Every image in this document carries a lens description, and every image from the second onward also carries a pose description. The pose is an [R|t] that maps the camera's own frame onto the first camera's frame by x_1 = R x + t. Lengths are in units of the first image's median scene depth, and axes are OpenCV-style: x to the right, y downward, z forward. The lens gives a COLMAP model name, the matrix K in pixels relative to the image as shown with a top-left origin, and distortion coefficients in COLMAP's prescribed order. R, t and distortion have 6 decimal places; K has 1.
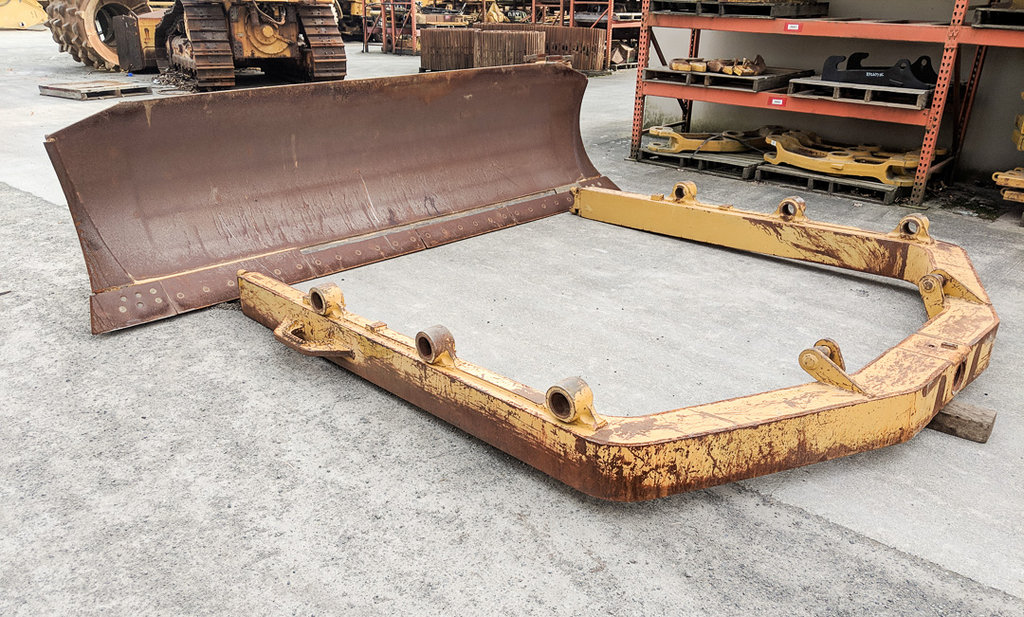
lens RADIAL K [[799.7, 0, 514.0], [0, 799.7, 386.1], [0, 0, 1]] dist [0.092660, -0.123678]
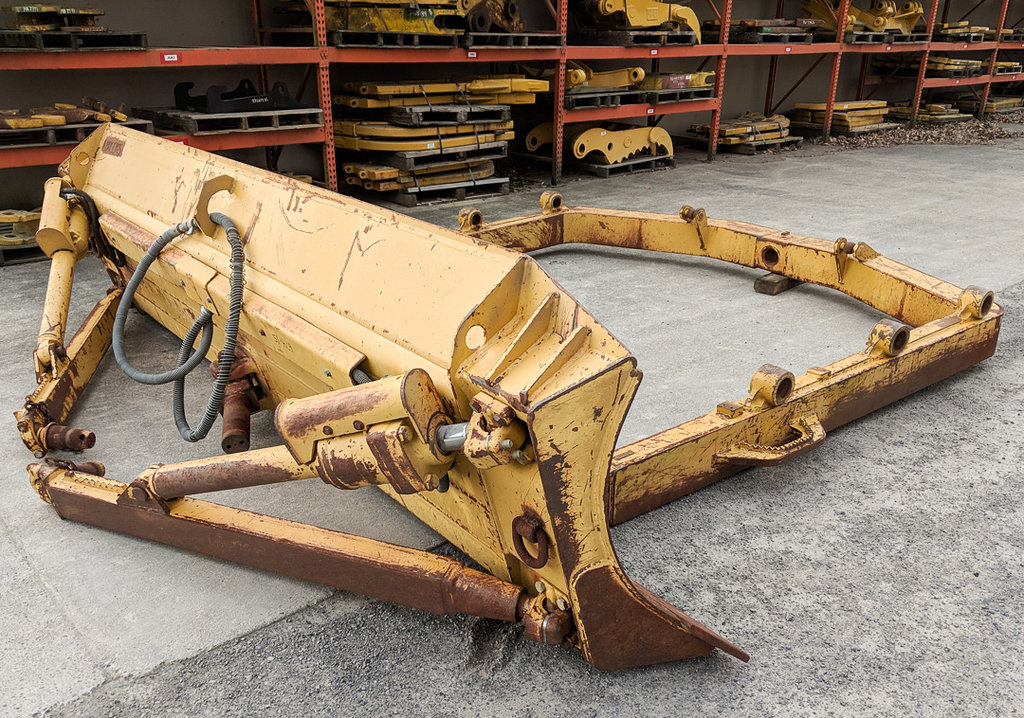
lens RADIAL K [[863.9, 0, 503.3], [0, 863.9, 396.2], [0, 0, 1]] dist [0.127235, -0.199291]
pose [[0.120660, -0.401666, 0.907803, -0.809399], [0.441004, 0.840978, 0.313483, -0.374892], [-0.889357, 0.362520, 0.278608, 0.753492]]
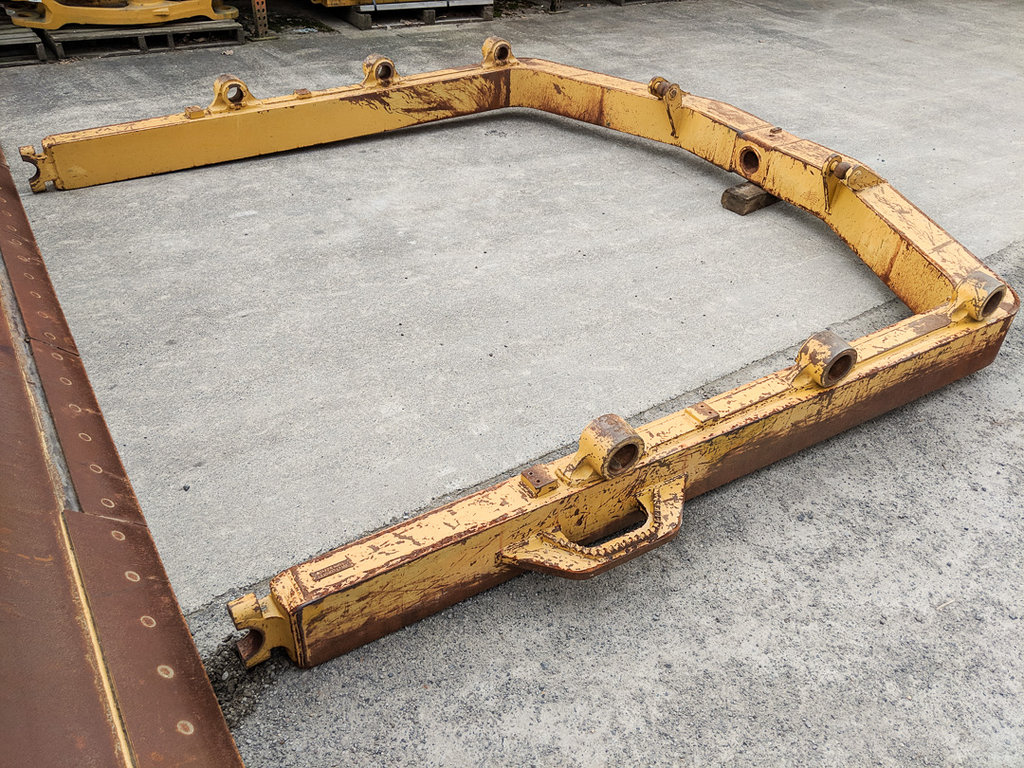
lens RADIAL K [[819.0, 0, 512.0], [0, 819.0, 384.0], [0, 0, 1]] dist [0.093203, -0.159530]
pose [[0.219354, -0.576258, 0.787281, -0.497765], [0.384378, 0.792713, 0.473138, -0.324572], [-0.896737, 0.198828, 0.395386, 0.627457]]
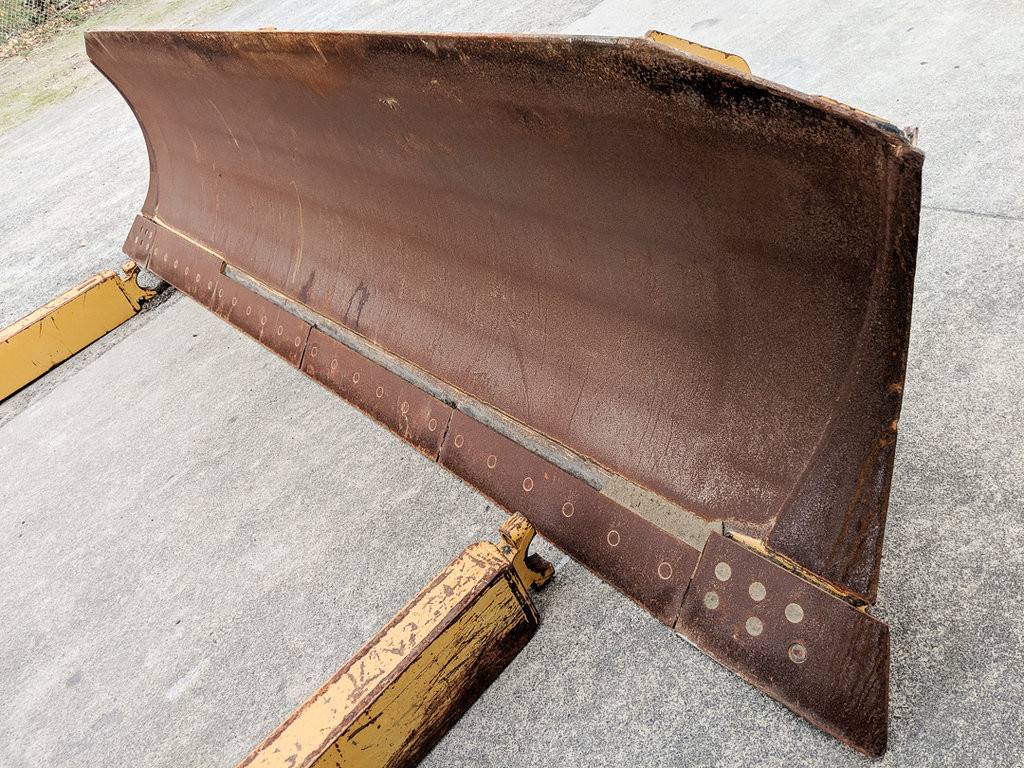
lens RADIAL K [[819.0, 0, 512.0], [0, 819.0, 384.0], [0, 0, 1]] dist [0.093203, -0.159530]
pose [[-0.070290, 0.642546, -0.763016, 0.325623], [-0.134205, 0.751863, 0.645517, -0.581387], [0.988458, 0.147774, 0.033385, 1.227683]]
